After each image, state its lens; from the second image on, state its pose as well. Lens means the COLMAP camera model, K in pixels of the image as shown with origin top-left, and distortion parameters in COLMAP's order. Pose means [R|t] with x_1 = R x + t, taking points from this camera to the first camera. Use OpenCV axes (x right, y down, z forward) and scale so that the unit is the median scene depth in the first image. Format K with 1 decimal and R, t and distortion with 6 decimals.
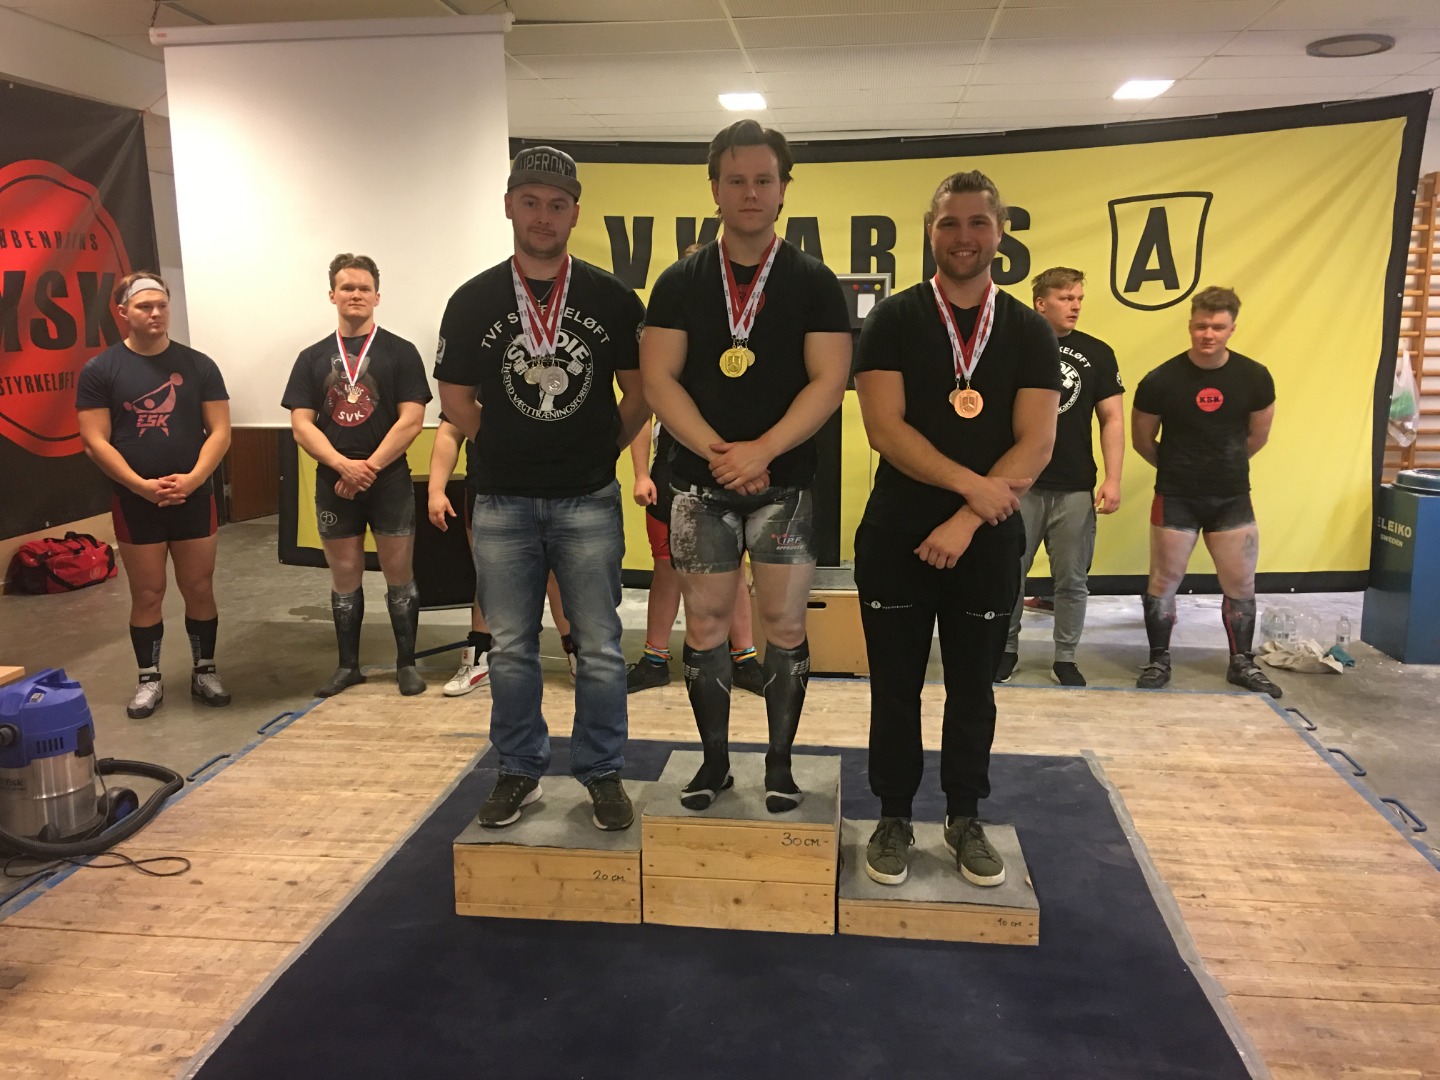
lens RADIAL K [[1194.5, 0, 706.8], [0, 1194.5, 545.3], [0, 0, 1]] dist [0.059837, -0.036582]
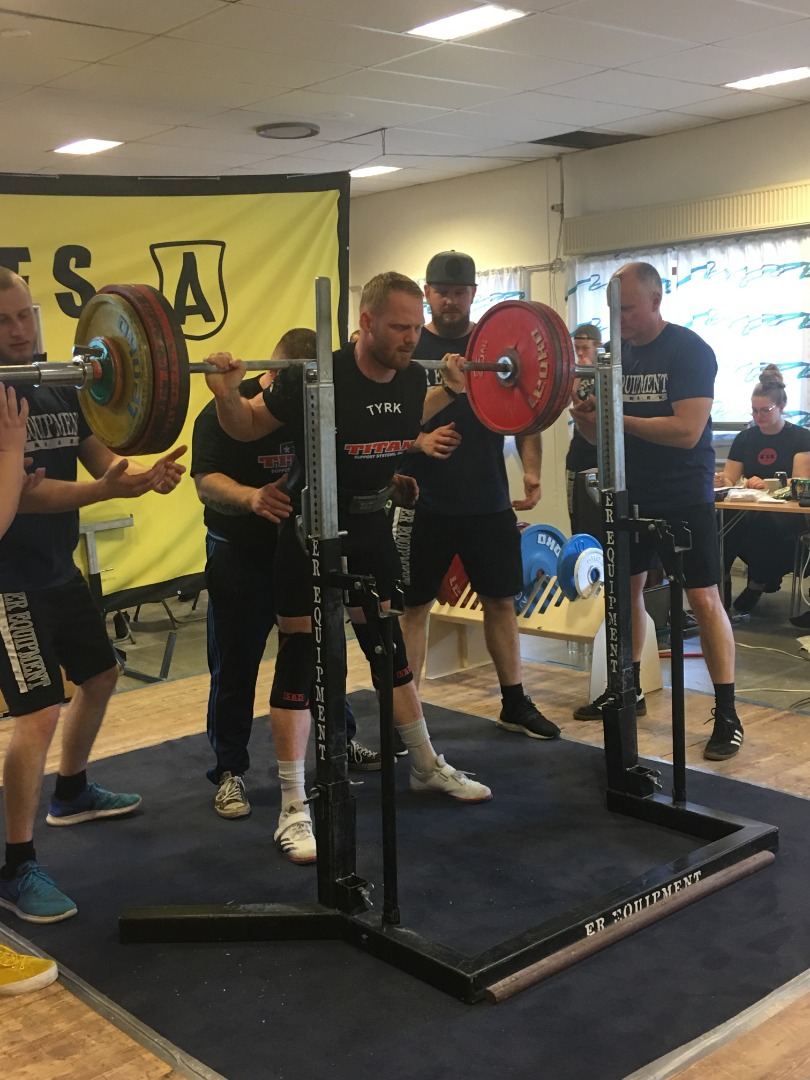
lens RADIAL K [[1277.2, 0, 364.5], [0, 1277.2, 551.1], [0, 0, 1]] dist [0.099637, 0.000000]
pose [[0.683177, -0.134919, 0.717681, -0.434033], [0.177278, 0.984027, 0.016235, 0.012228], [-0.708408, 0.116138, 0.696183, 0.055322]]
